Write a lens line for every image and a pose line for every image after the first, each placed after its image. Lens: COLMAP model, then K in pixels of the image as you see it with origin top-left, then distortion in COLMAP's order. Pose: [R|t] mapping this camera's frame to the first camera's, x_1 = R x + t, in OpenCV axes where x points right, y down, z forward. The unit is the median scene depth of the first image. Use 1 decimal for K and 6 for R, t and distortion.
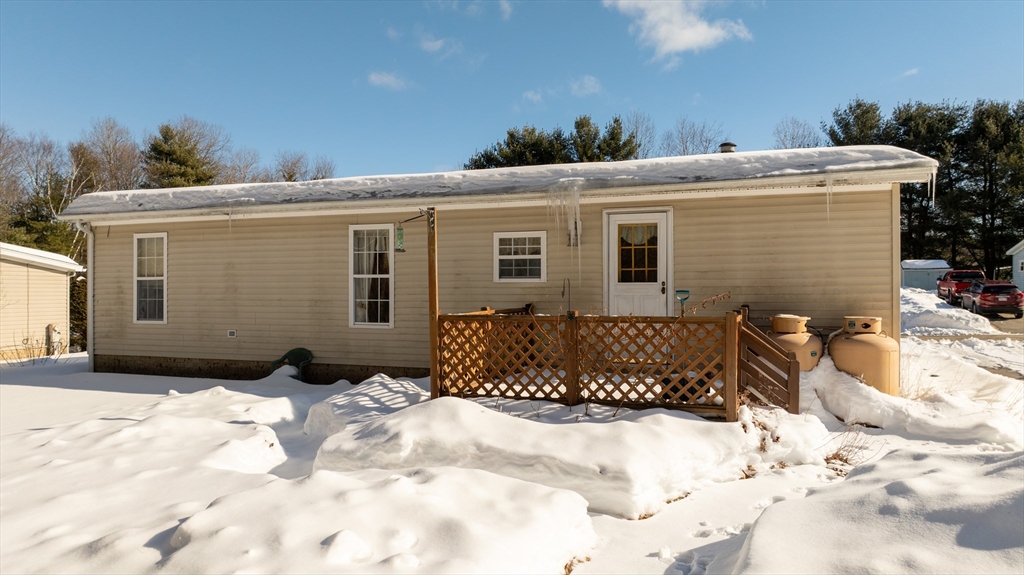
lens RADIAL K [[722.6, 0, 518.4], [0, 722.6, 288.7], [0, 0, 1]] dist [-0.039892, 0.045858]
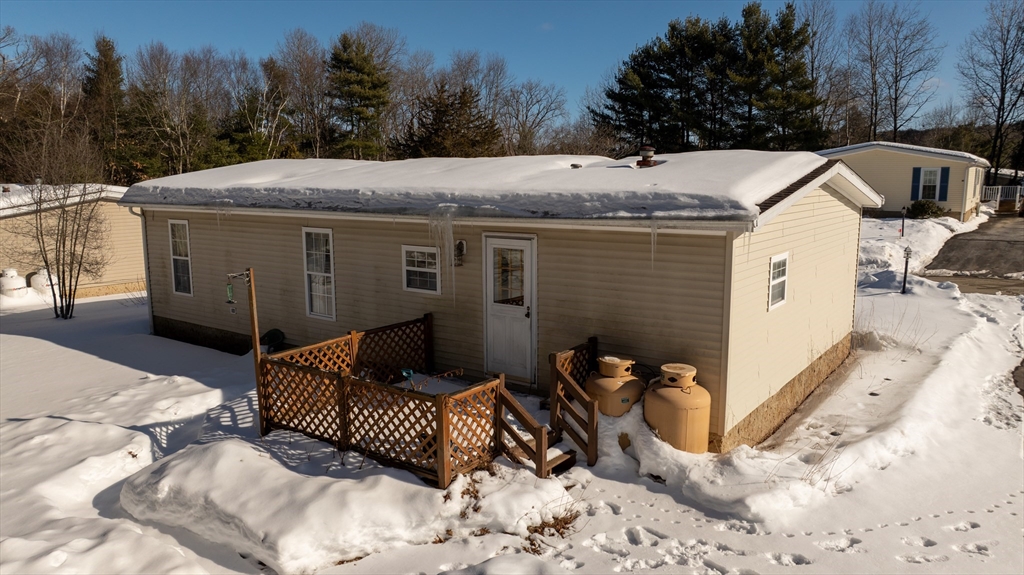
lens RADIAL K [[722.6, 0, 510.8], [0, 722.6, 289.4], [0, 0, 1]] dist [-0.039892, 0.045858]
pose [[0.962486, 0.038680, -0.268561, 0.439665], [0.003612, 0.987873, 0.155225, -0.188951], [0.271308, -0.150372, 0.950674, 0.004721]]
